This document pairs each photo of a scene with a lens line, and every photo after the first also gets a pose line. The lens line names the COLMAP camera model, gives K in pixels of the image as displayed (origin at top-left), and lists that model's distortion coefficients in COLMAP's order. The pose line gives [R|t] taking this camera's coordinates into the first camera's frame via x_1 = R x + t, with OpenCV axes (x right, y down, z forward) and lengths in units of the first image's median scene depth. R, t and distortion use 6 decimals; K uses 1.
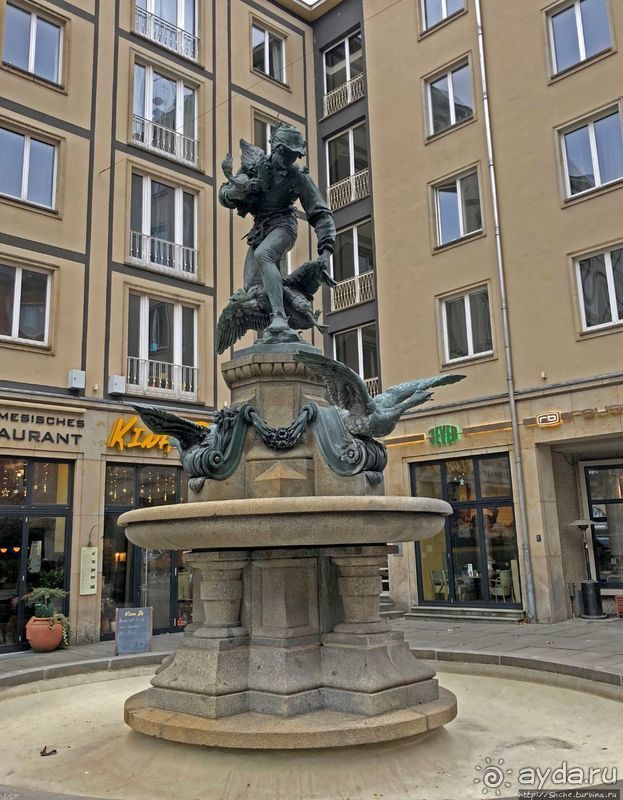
lens RADIAL K [[771.7, 0, 288.0], [0, 771.7, 355.4], [0, 0, 1]] dist [0.060880, -0.004954]
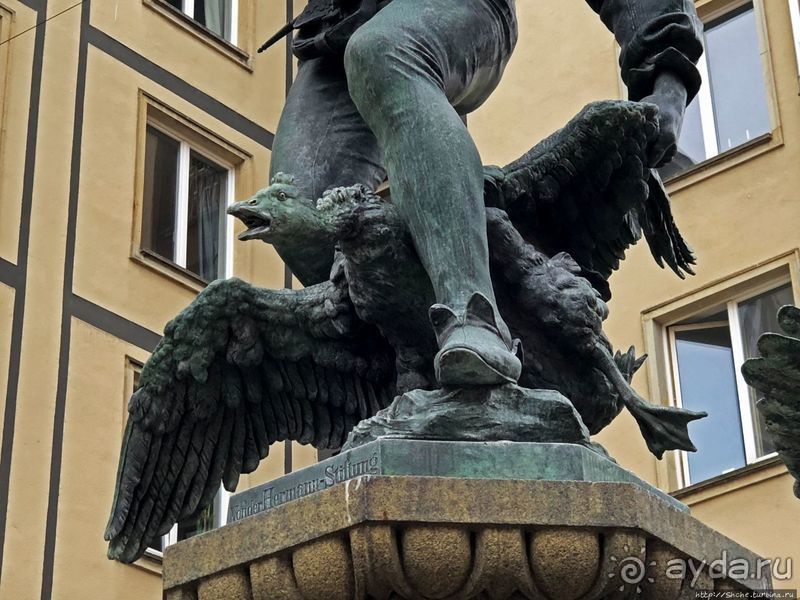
lens RADIAL K [[2020.9, 0, 400.0], [0, 2020.9, 300.0], [0, 0, 1]] dist [-0.003679, -0.654360]
pose [[0.992441, 0.061263, 0.106337, -0.084404], [-0.029807, 0.960872, -0.275384, 0.083346], [-0.119047, 0.270133, 0.955435, 0.510510]]
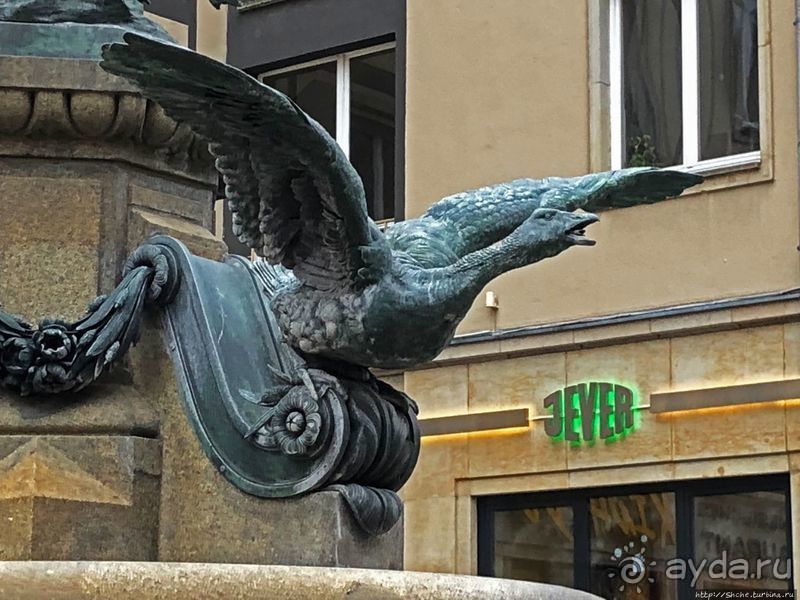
lens RADIAL K [[2417.3, 0, 400.0], [0, 2417.3, 300.0], [0, 0, 1]] dist [0.176256, -0.588126]
pose [[0.991274, 0.051771, 0.121223, 0.008980], [-0.058307, 0.996995, 0.051005, 0.031049], [-0.118218, -0.057628, 0.991314, 0.104922]]
